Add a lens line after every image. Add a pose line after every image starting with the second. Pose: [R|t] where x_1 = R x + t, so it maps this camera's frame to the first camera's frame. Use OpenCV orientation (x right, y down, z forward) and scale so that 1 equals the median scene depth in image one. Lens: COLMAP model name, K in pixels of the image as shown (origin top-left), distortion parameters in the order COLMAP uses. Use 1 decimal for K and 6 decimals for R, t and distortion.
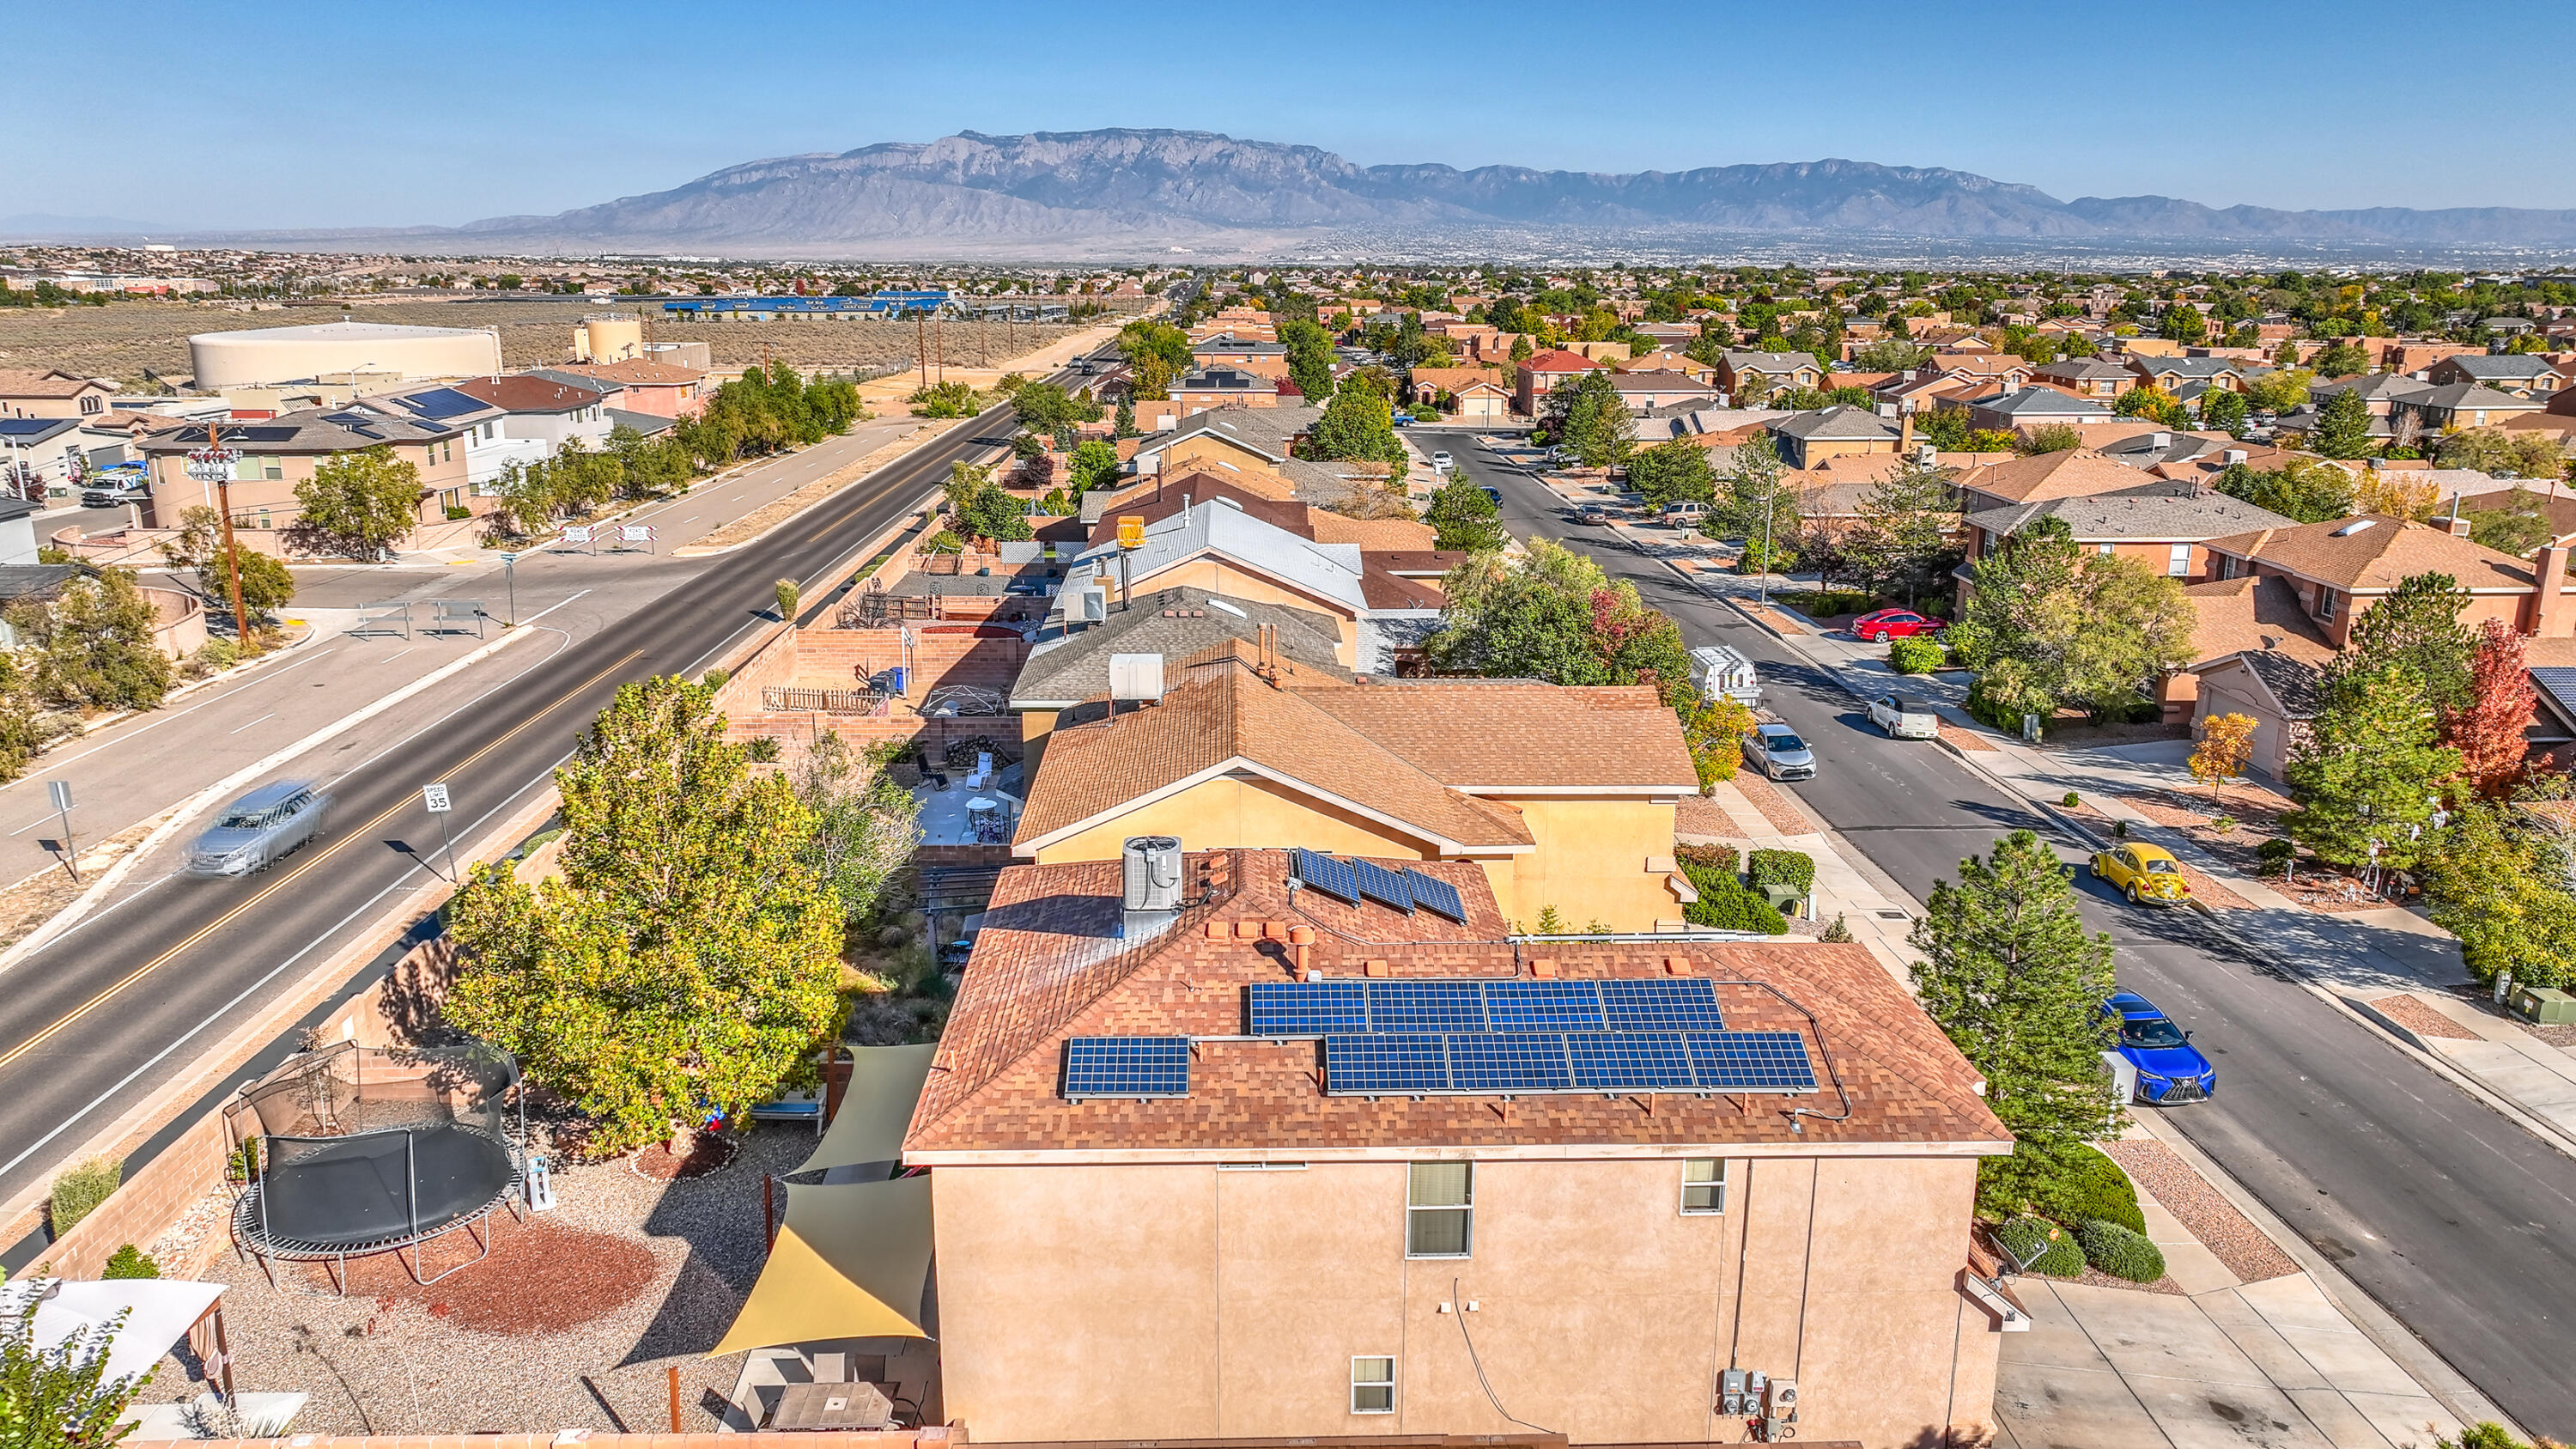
lens RADIAL K [[1801.7, 0, 1273.2], [0, 1801.7, 721.0], [0, 0, 1]] dist [-0.003041, 0.019985]
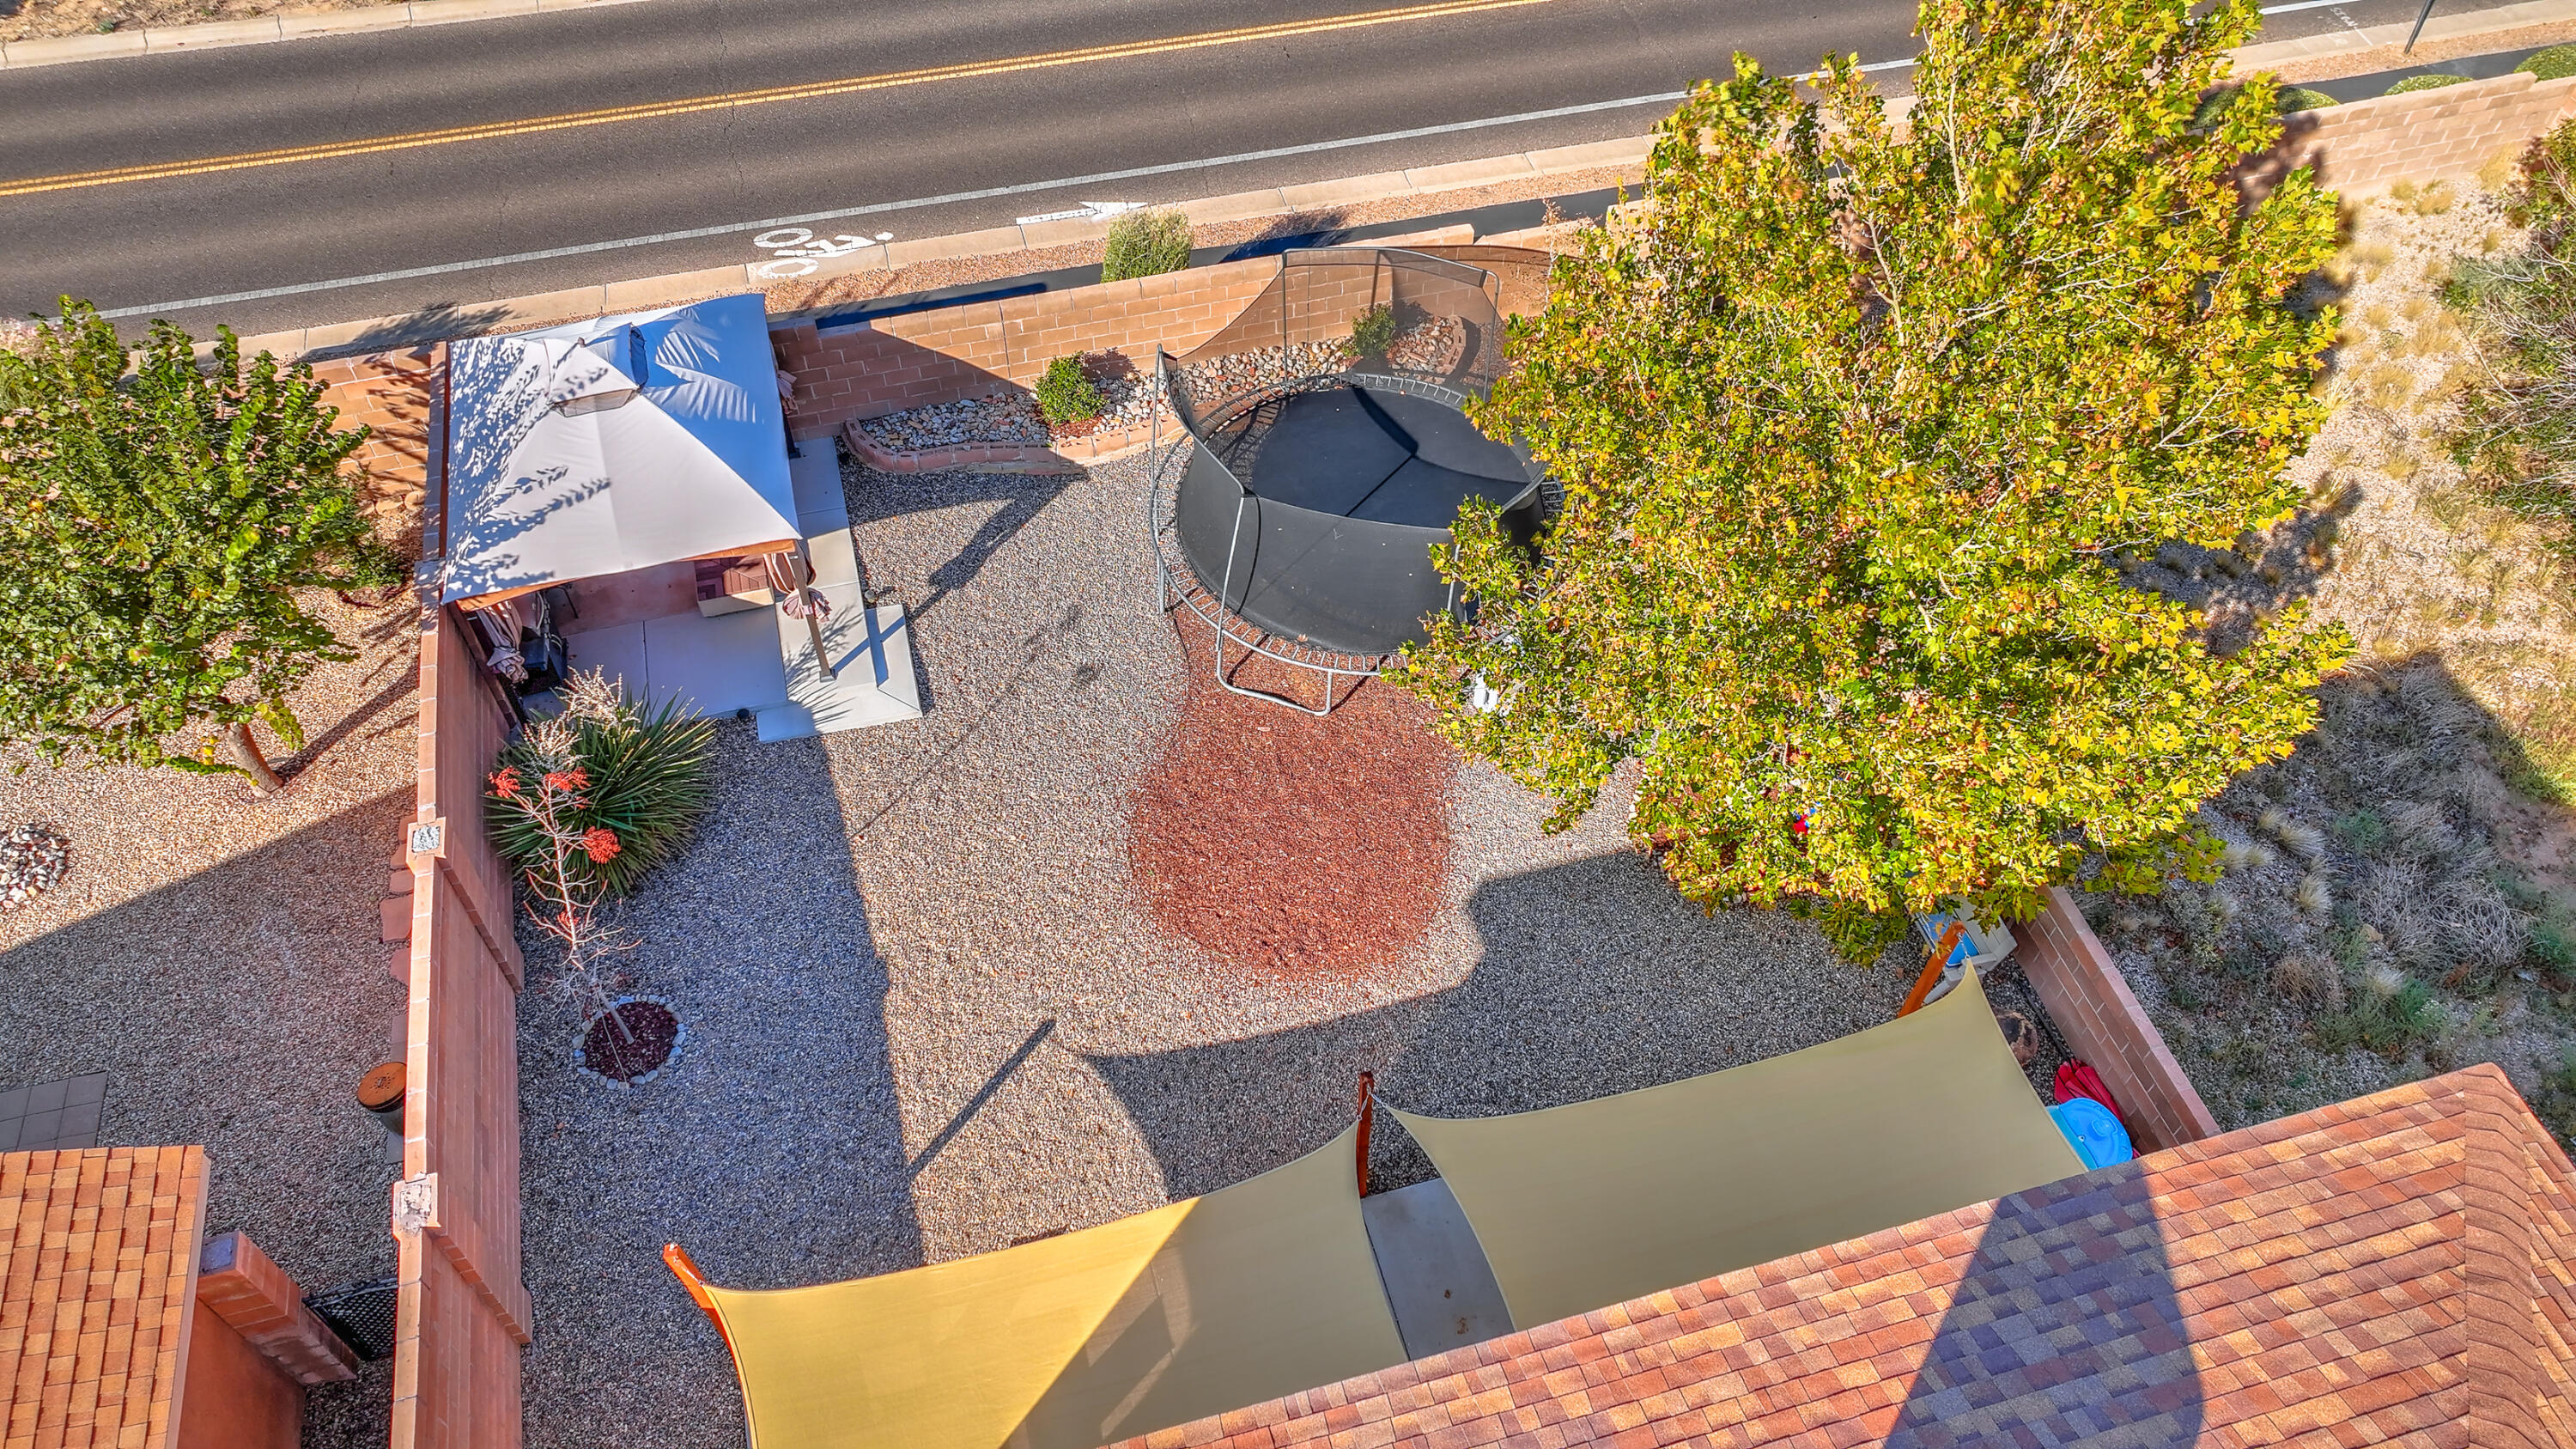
lens RADIAL K [[1801.7, 0, 1273.2], [0, 1801.7, 721.0], [0, 0, 1]] dist [-0.003041, 0.019985]
pose [[0.247318, 0.734153, -0.632340, -0.056286], [-0.243761, 0.678767, 0.692716, -0.129274], [0.937771, -0.017181, 0.346829, 0.821135]]
